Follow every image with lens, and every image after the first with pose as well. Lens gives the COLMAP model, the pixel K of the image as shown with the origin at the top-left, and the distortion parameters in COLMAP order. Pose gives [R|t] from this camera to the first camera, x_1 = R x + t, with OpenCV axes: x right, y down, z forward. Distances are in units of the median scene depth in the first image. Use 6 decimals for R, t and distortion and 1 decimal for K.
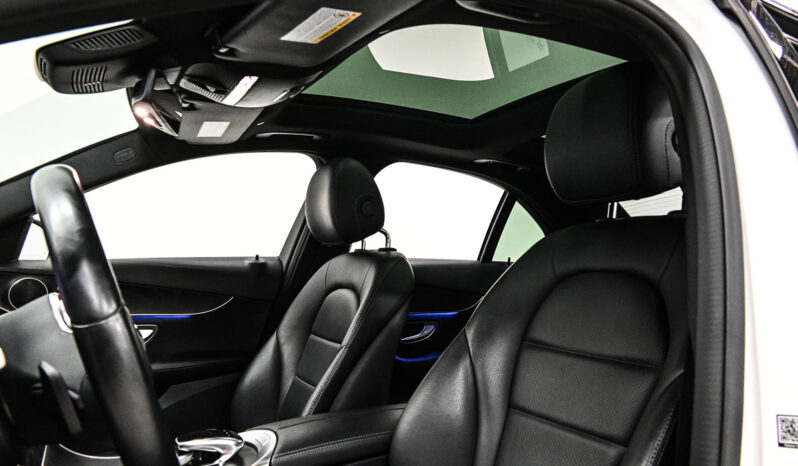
lens RADIAL K [[600.8, 0, 395.1], [0, 600.8, 236.4], [0, 0, 1]] dist [0.010258, -0.021069]
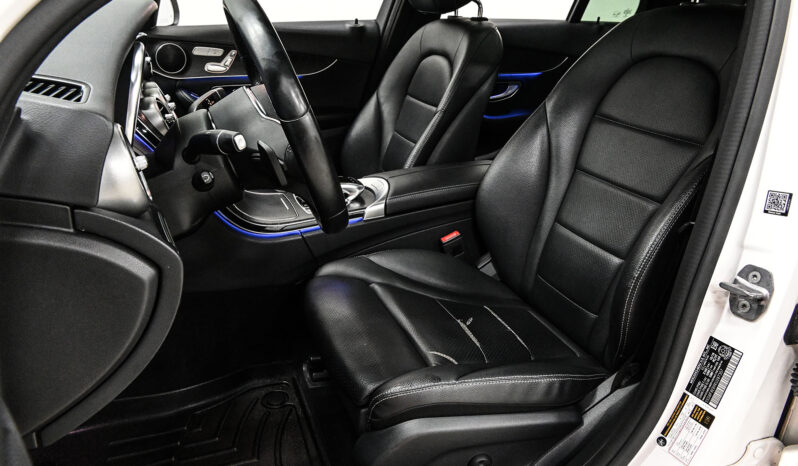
lens RADIAL K [[600.8, 0, 397.2], [0, 600.8, 232.2], [0, 0, 1]] dist [0.010258, -0.021069]
pose [[0.992137, 0.047231, -0.115900, -0.023004], [0.003832, 0.914157, 0.405342, -0.092569], [0.125096, -0.402599, 0.906788, -0.205468]]
